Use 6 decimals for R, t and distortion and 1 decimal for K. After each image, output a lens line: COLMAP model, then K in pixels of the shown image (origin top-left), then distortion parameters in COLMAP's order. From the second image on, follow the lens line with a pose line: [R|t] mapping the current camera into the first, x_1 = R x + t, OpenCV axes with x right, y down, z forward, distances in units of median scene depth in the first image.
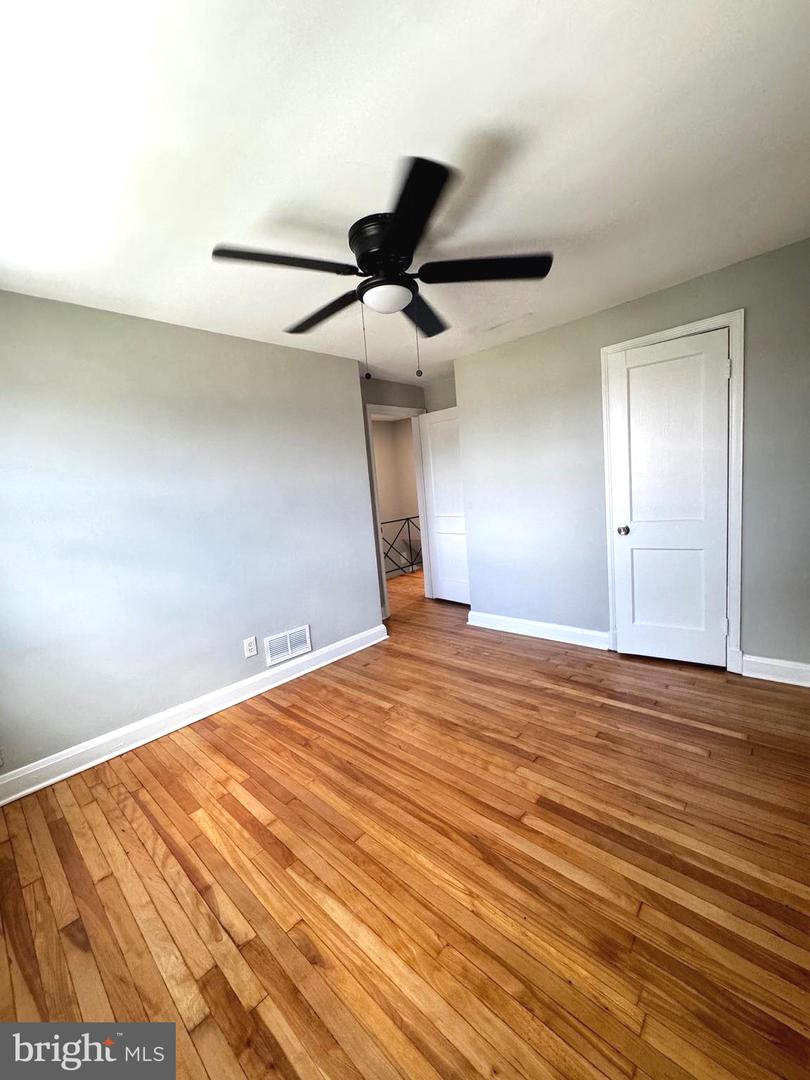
lens RADIAL K [[431.7, 0, 405.0], [0, 431.7, 540.0], [0, 0, 1]] dist [-0.000069, 0.000082]
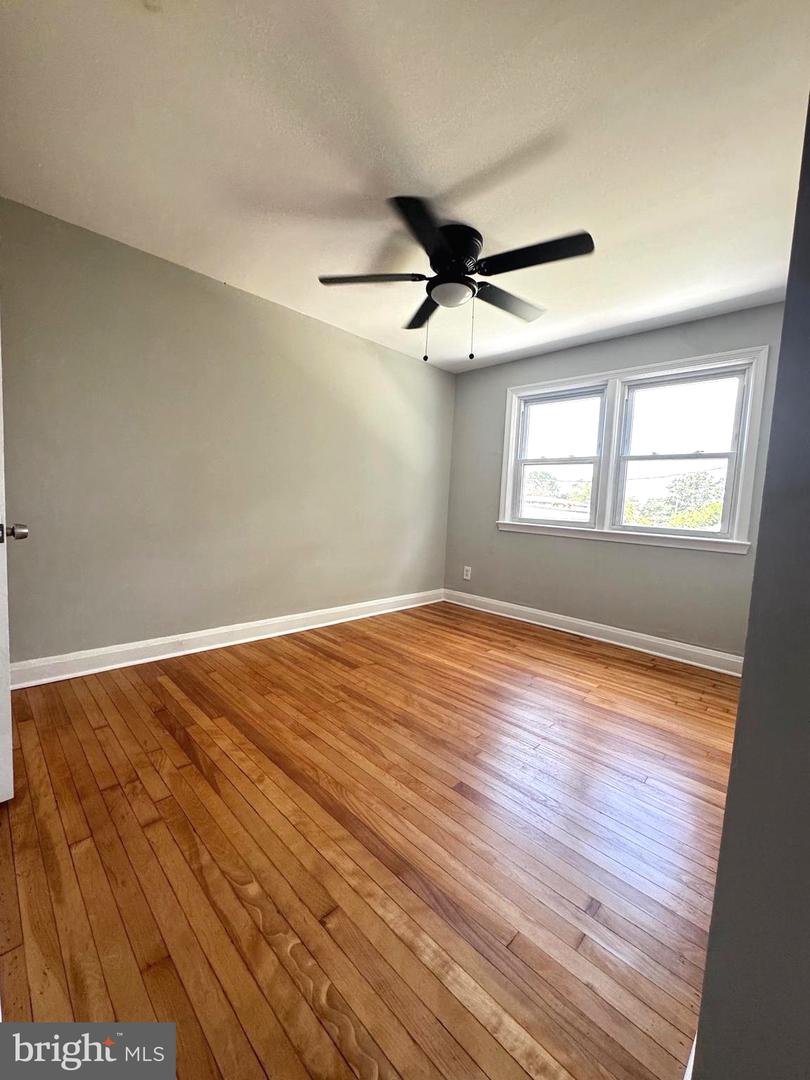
lens RADIAL K [[431.7, 0, 405.0], [0, 431.7, 540.0], [0, 0, 1]] dist [-0.000069, 0.000082]
pose [[-0.999134, 0.034030, 0.023960, 0.078029], [0.038537, 0.973863, 0.223842, -0.146344], [-0.015717, 0.224571, -0.974331, 2.061873]]
